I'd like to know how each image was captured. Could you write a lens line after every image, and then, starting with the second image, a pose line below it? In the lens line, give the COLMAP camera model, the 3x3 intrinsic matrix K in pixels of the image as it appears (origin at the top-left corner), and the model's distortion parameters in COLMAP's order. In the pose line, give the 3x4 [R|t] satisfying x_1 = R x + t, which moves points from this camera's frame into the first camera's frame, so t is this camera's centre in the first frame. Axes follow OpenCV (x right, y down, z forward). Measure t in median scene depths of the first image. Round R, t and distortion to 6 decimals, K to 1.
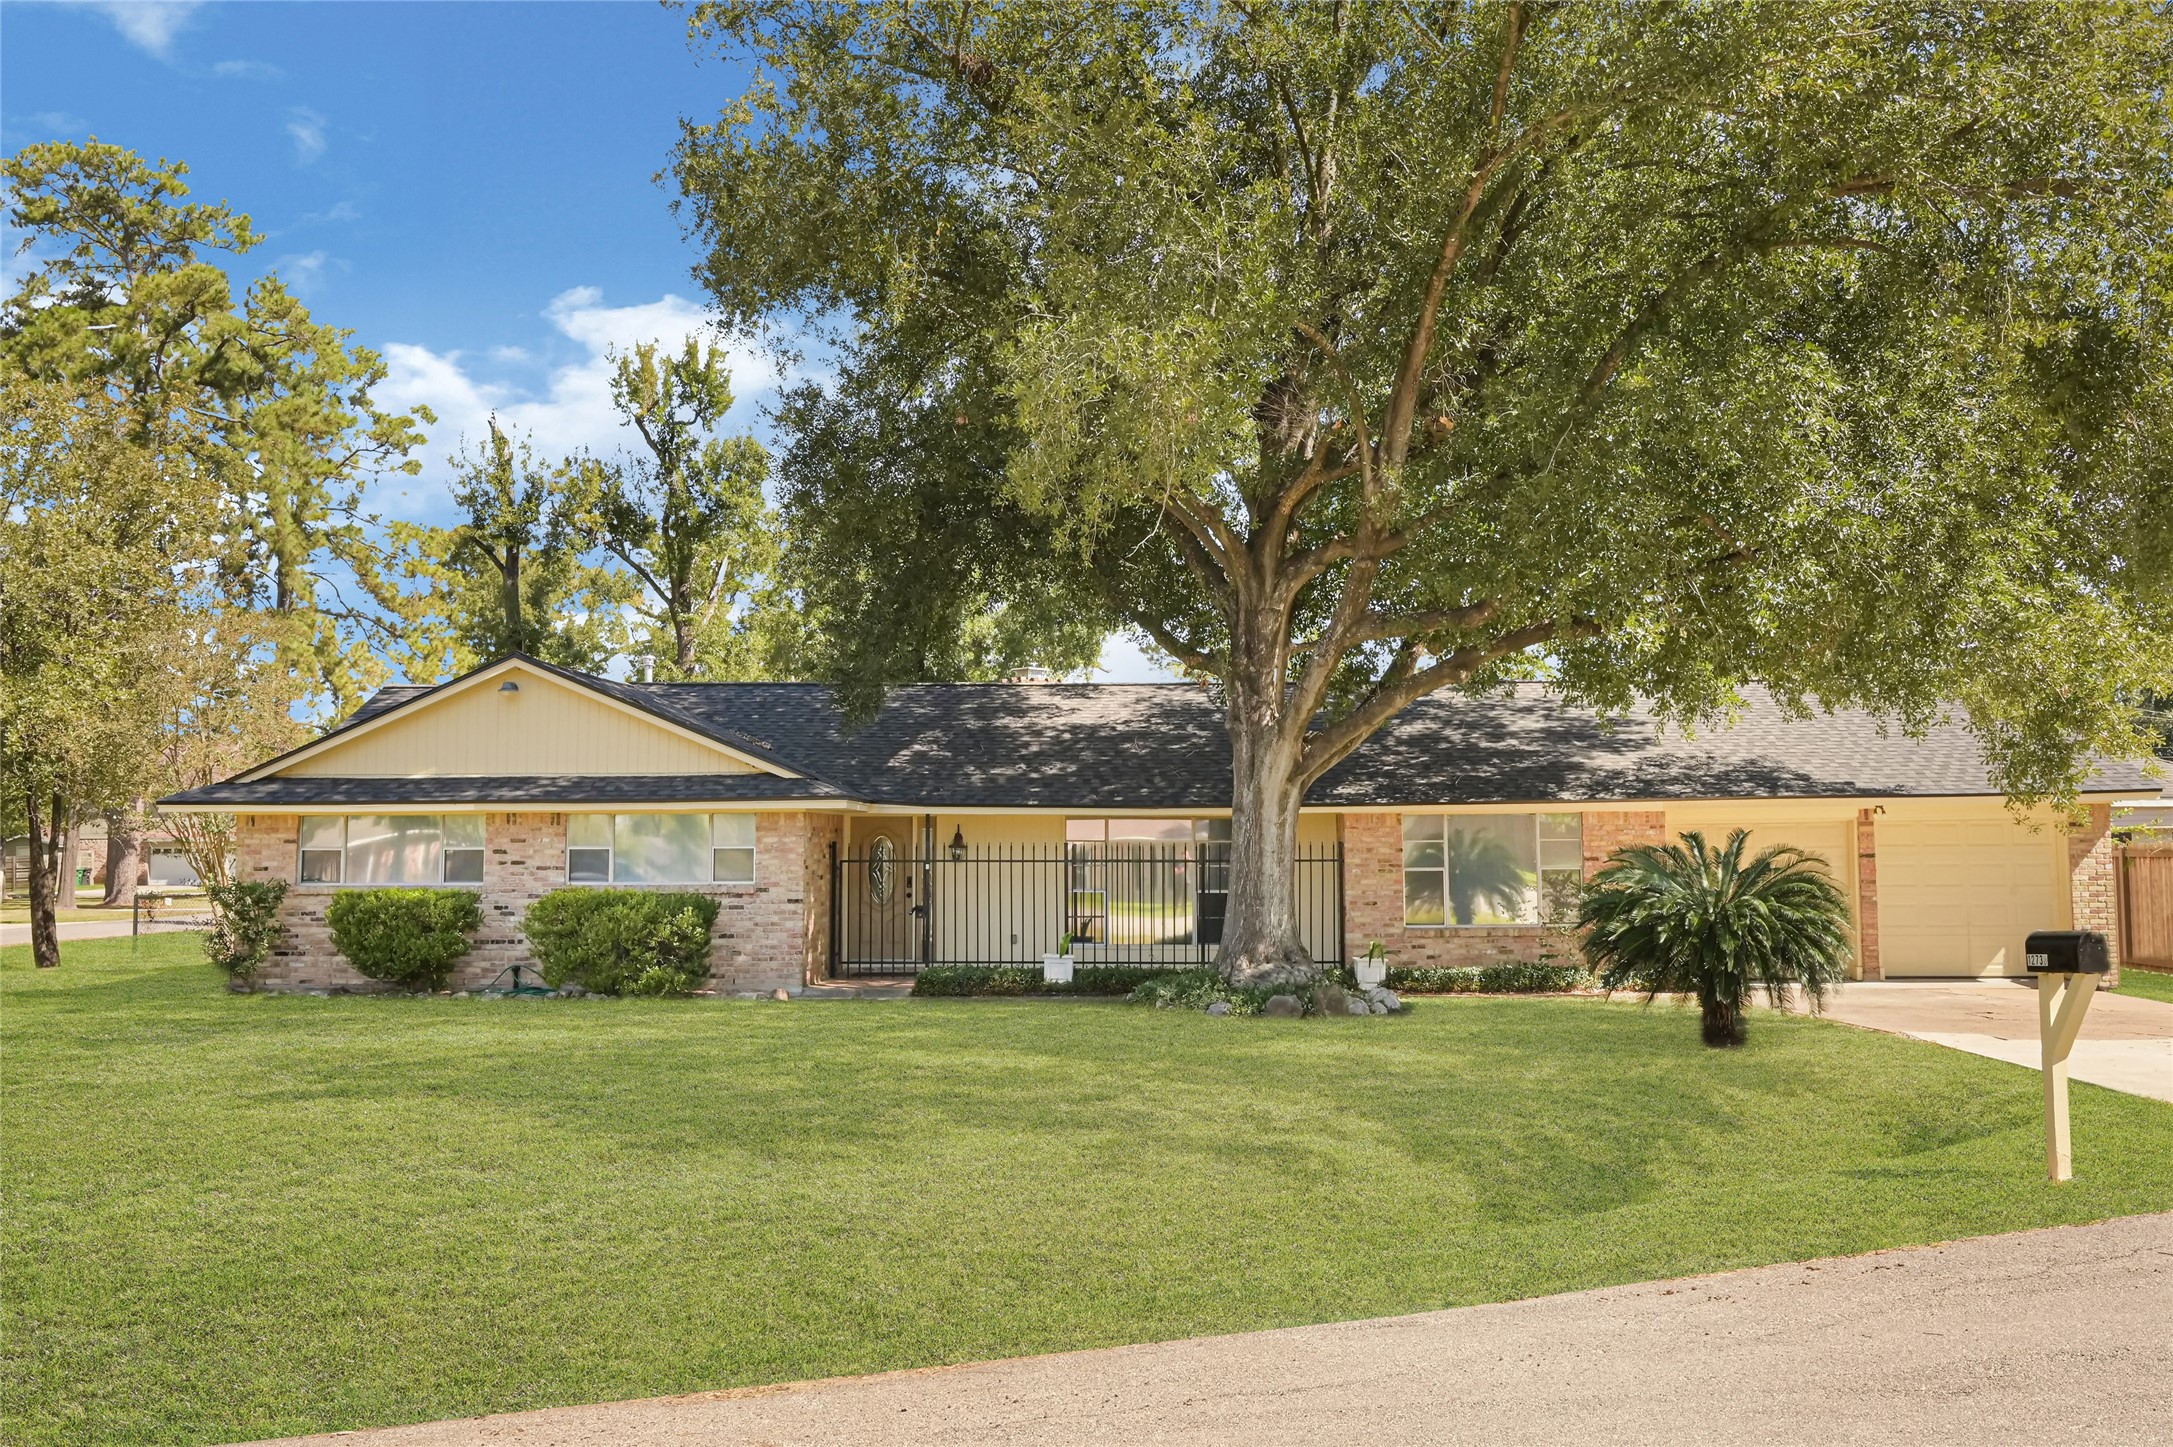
lens RADIAL K [[1836.3, 0, 1087.1], [0, 1836.3, 729.3], [0, 0, 1]] dist [-0.012386, -0.000424]
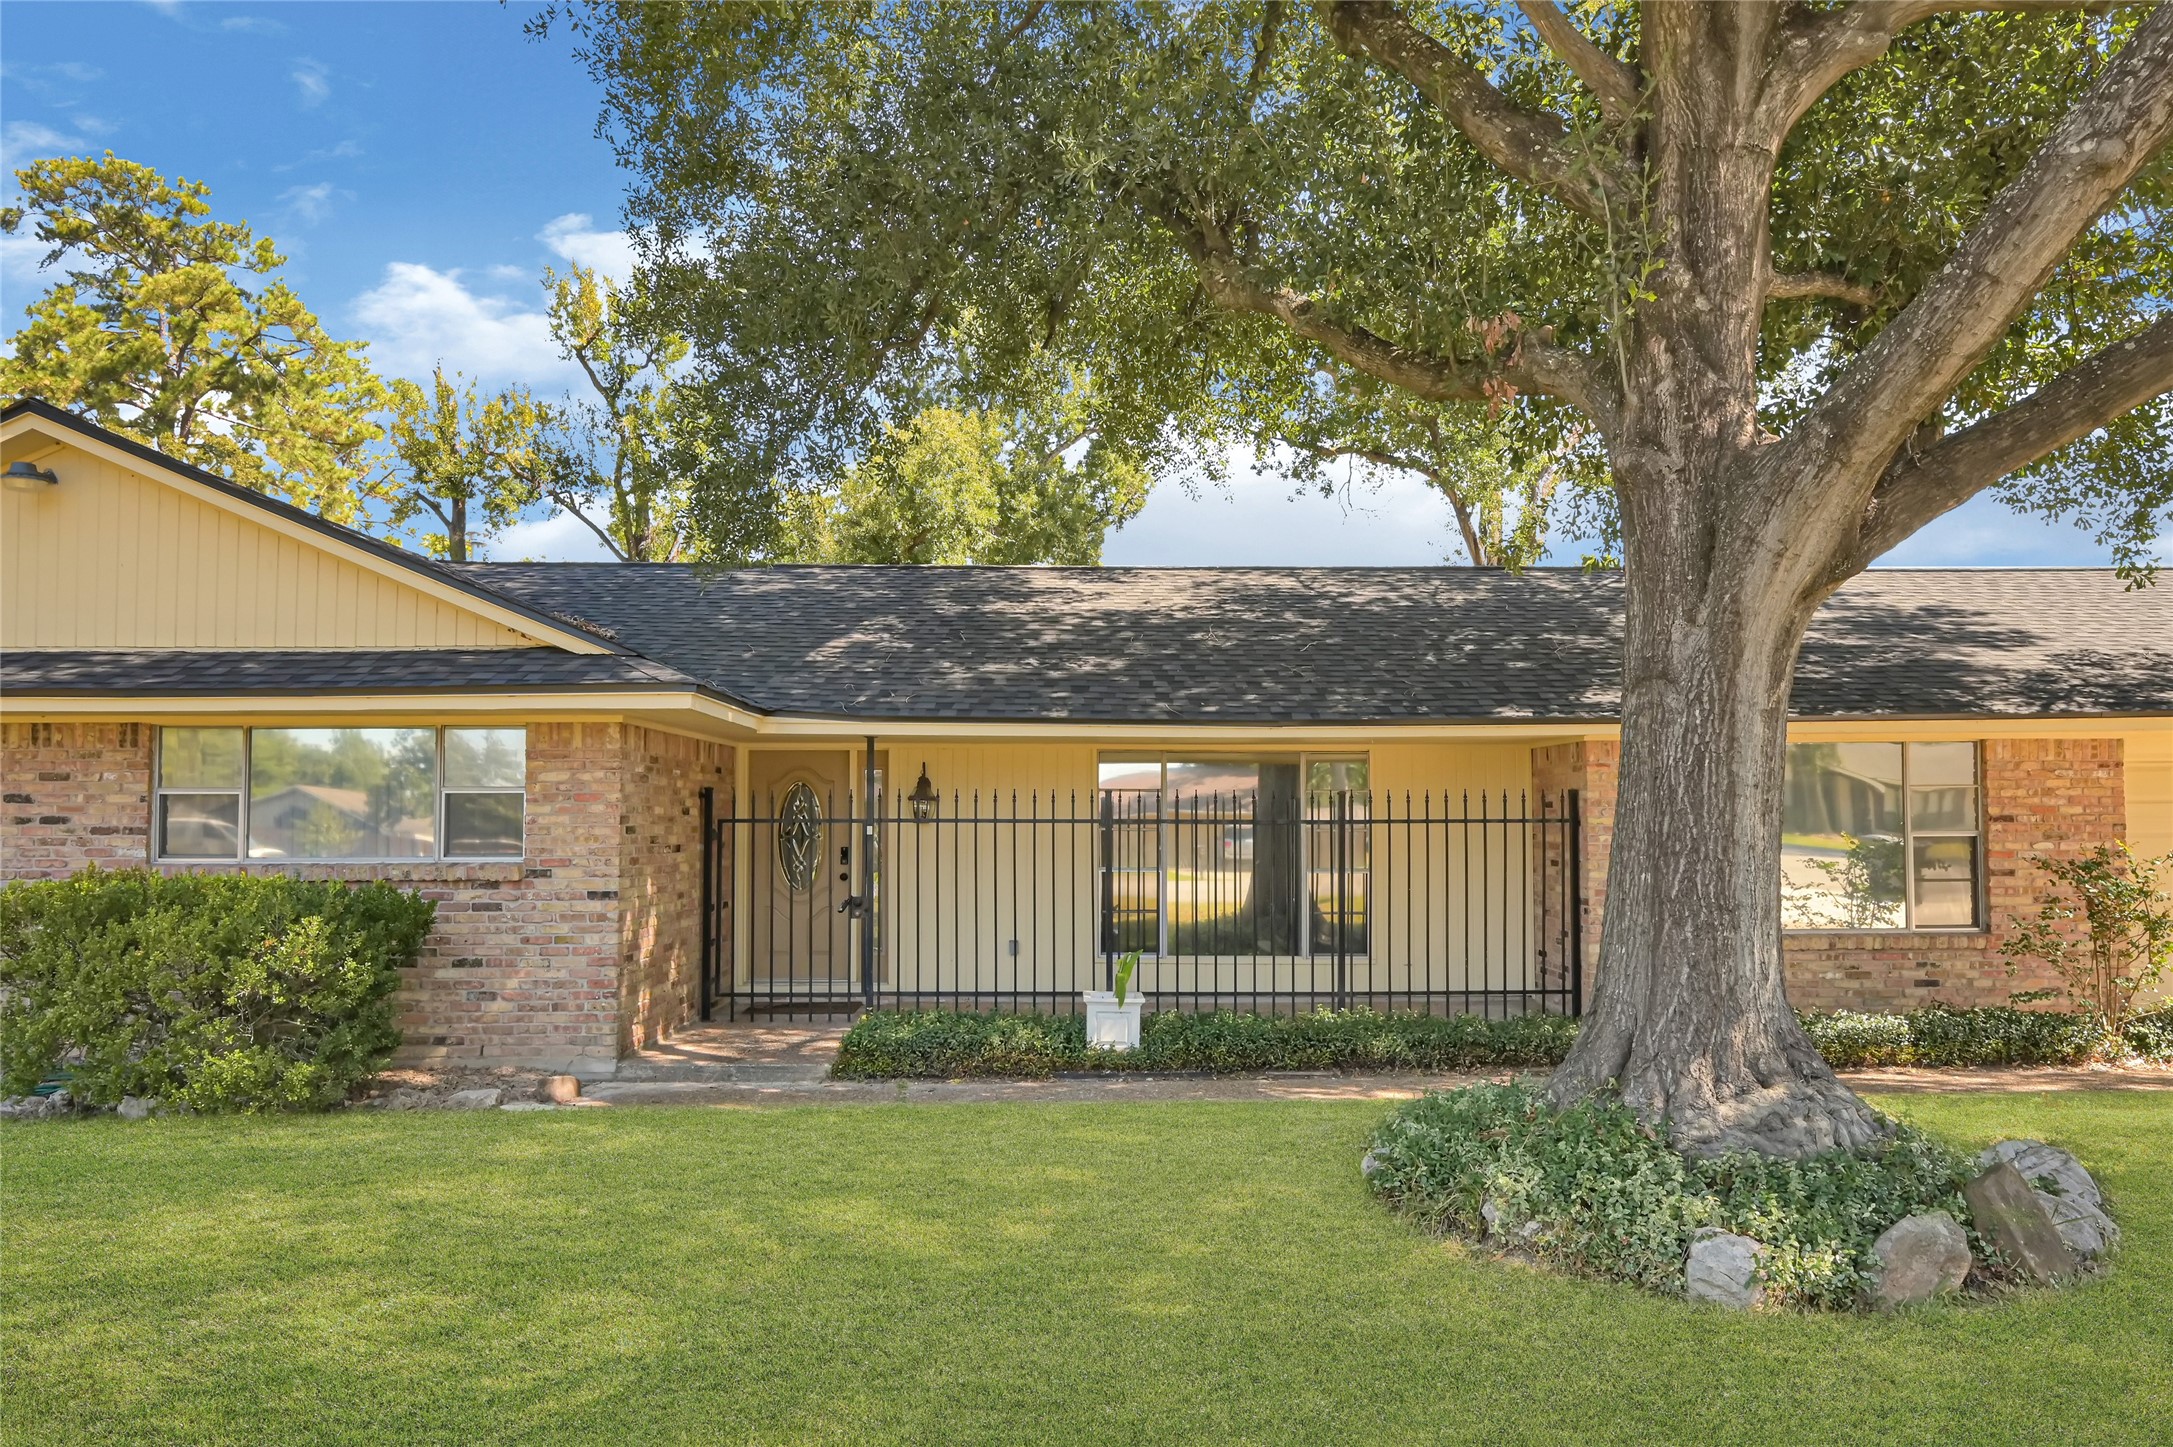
lens RADIAL K [[1412.1, 0, 1122.2], [0, 1412.1, 786.6], [0, 0, 1]] dist [0.003716, 0.000266]
pose [[0.997812, 0.003553, 0.066024, -0.035879], [-0.006104, 0.999241, 0.038465, 0.042073], [-0.065837, -0.038784, 0.997076, 0.532646]]
